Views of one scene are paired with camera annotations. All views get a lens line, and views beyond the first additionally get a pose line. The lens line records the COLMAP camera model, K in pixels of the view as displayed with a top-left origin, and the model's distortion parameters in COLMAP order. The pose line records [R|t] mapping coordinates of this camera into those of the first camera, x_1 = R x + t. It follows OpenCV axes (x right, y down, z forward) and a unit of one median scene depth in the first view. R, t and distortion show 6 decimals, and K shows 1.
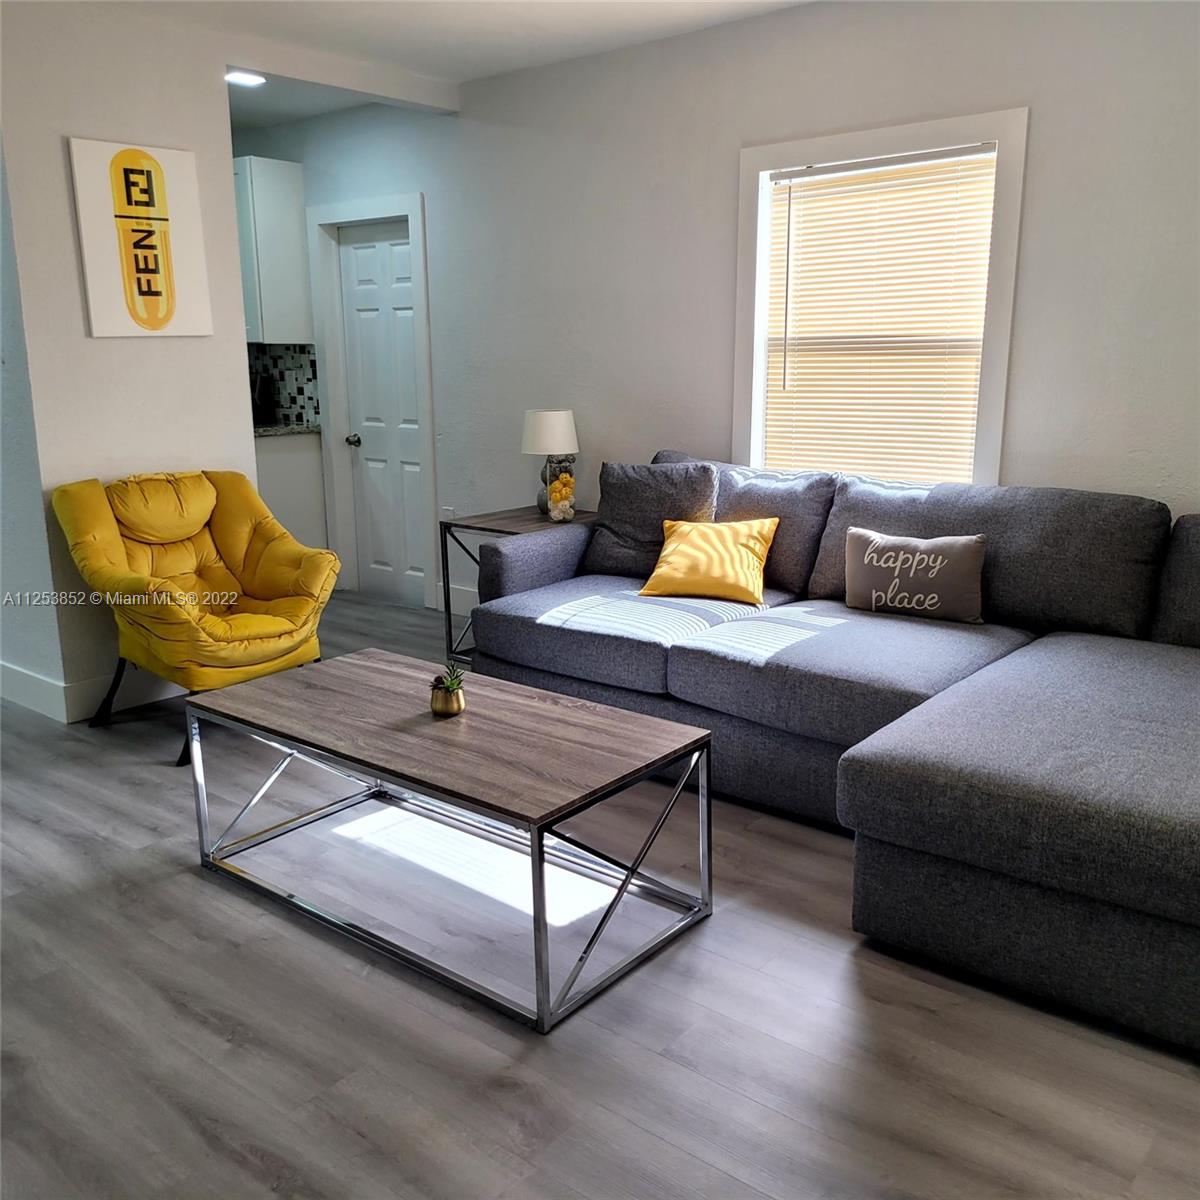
lens RADIAL K [[1066.9, 0, 600.0], [0, 1066.9, 600.0], [0, 0, 1]] dist [0.009175, -0.011445]
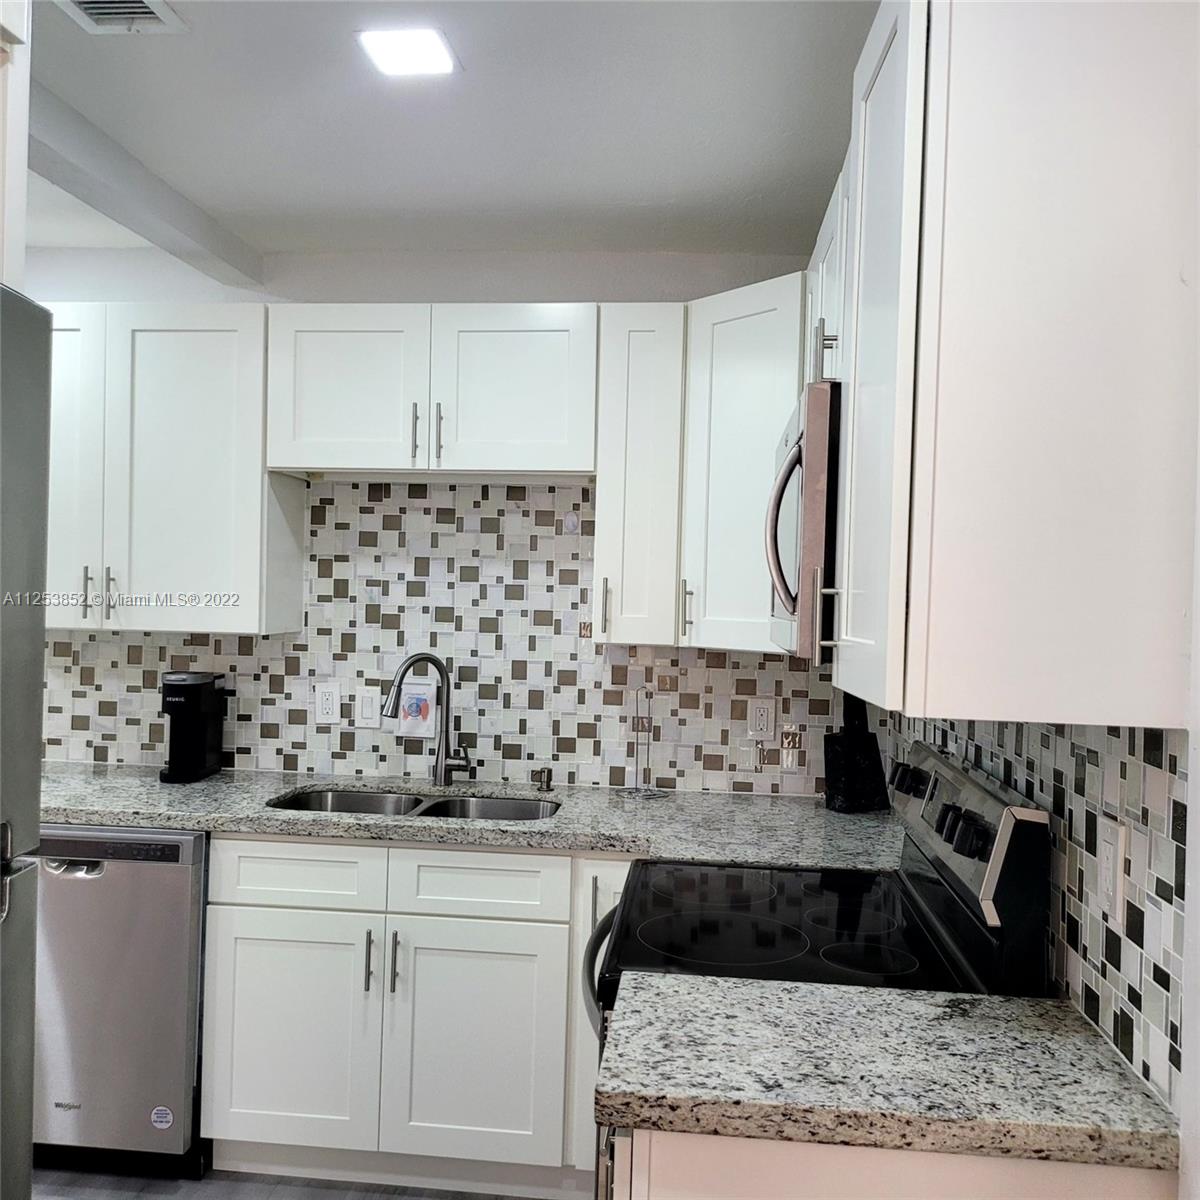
lens RADIAL K [[1098.1, 0, 622.7], [0, 1098.1, 621.1], [0, 0, 1]] dist [0.078744, -0.092337]
pose [[0.552152, 0.035386, -0.832992, -0.274131], [-0.221812, 0.969327, -0.105852, -0.384470], [0.803696, 0.243214, 0.543065, 1.426006]]
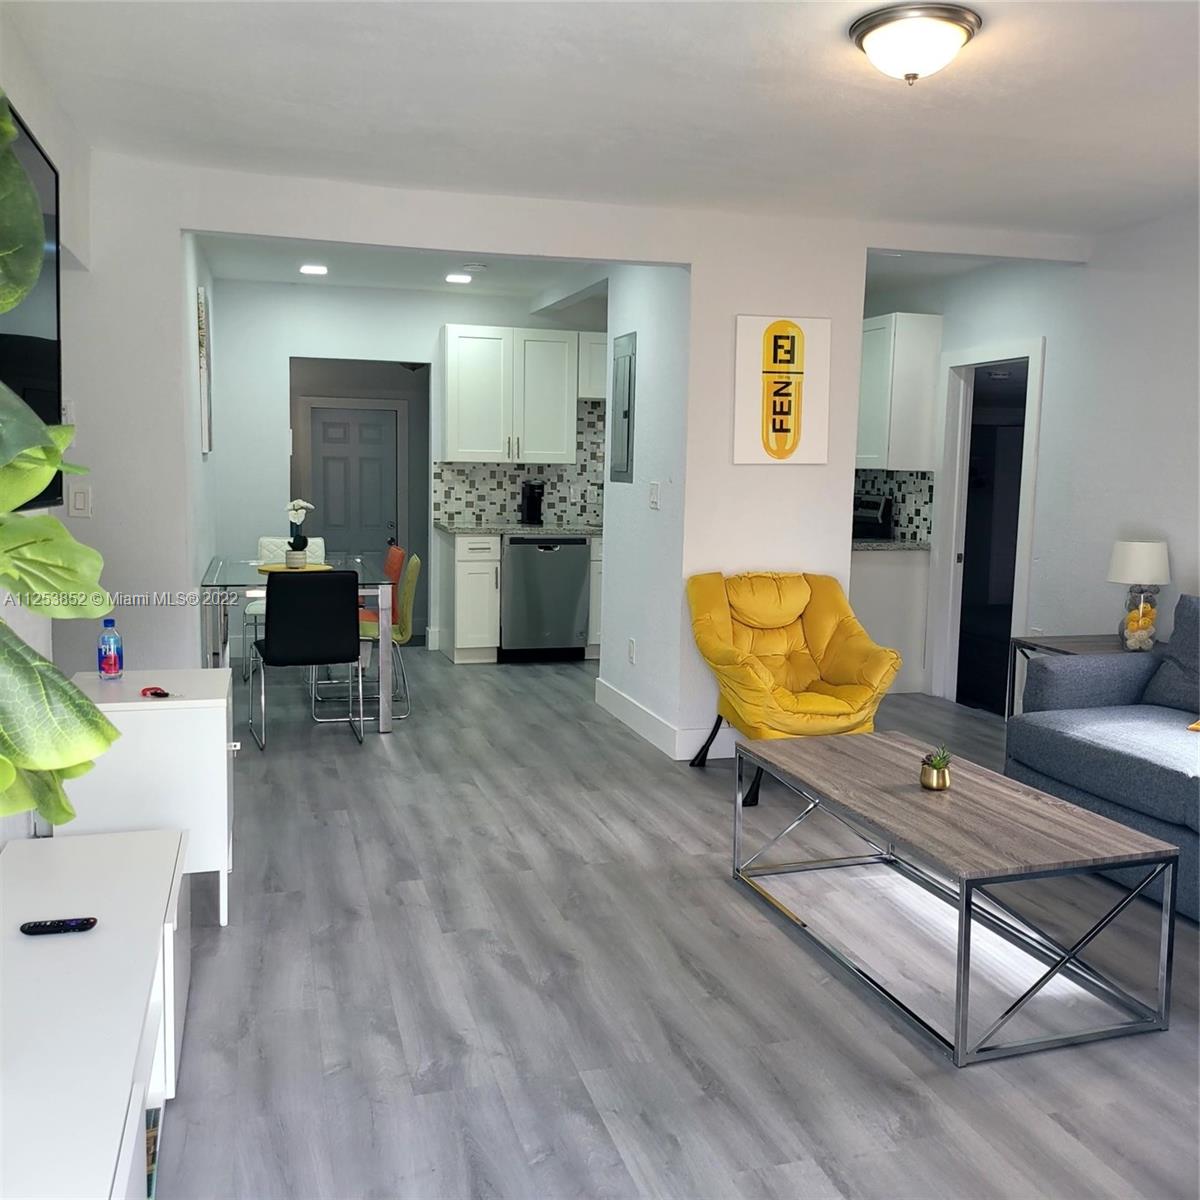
lens RADIAL K [[1056.0, 0, 630.8], [0, 1056.0, 582.3], [0, 0, 1]] dist [0.059443, -0.004850]
pose [[0.837981, 0.079706, -0.539848, 0.127283], [-0.148159, 0.985347, -0.084497, 0.022166], [0.525202, 0.150790, 0.837511, -0.118314]]
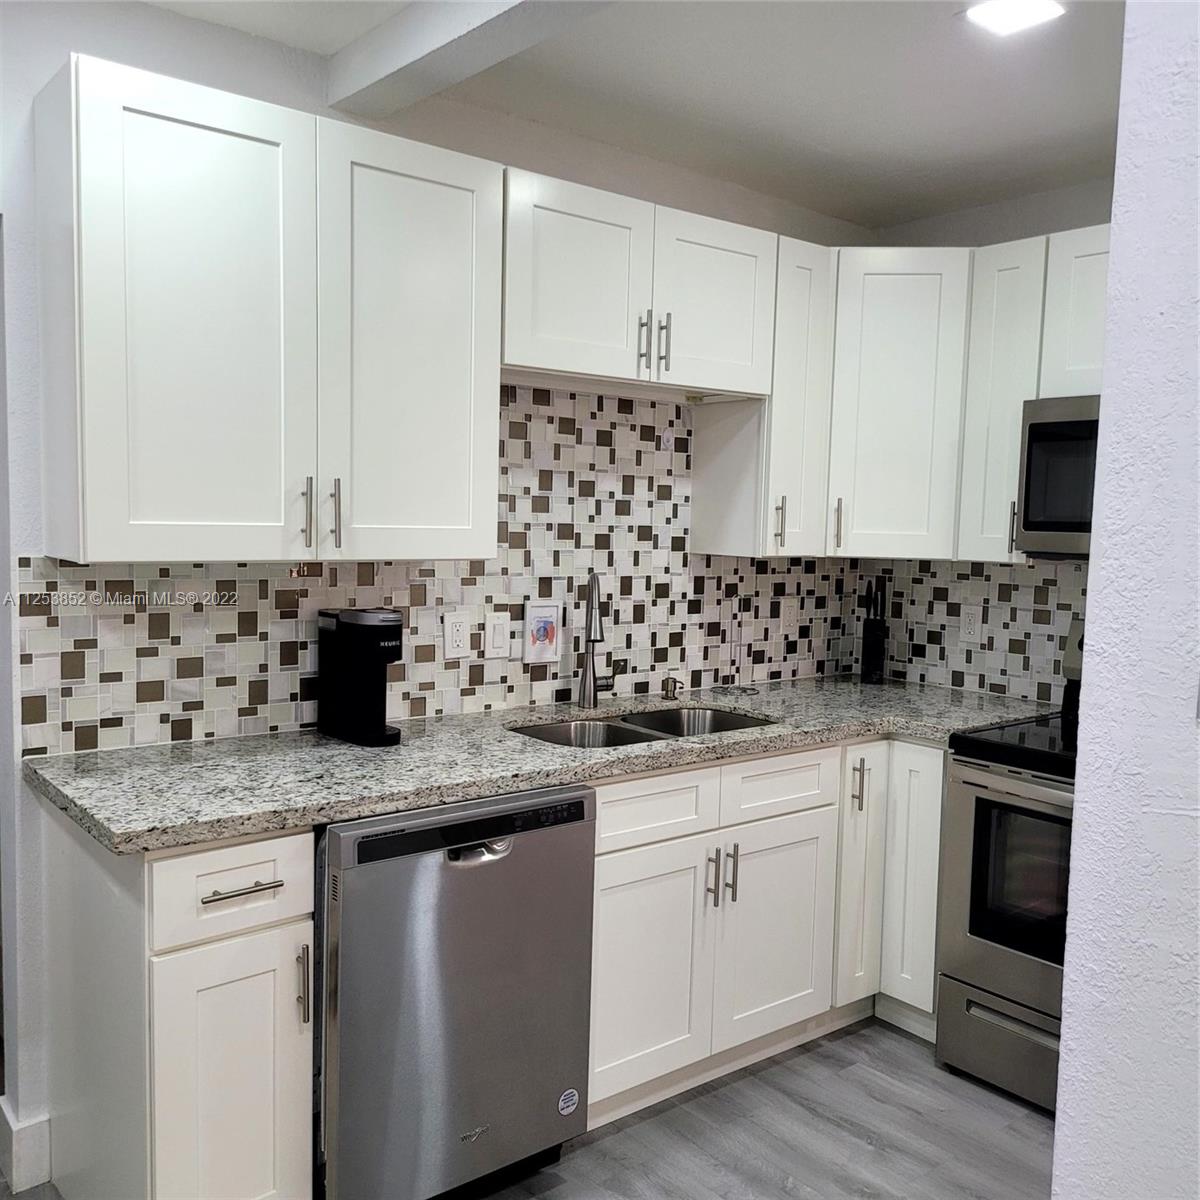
lens RADIAL K [[1098.1, 0, 622.7], [0, 1098.1, 621.1], [0, 0, 1]] dist [0.078744, -0.092337]
pose [[0.980411, 0.051423, -0.190133, -0.976288], [-0.076907, 0.988634, -0.129184, -0.263231], [0.181329, 0.141276, 0.973222, 0.927088]]
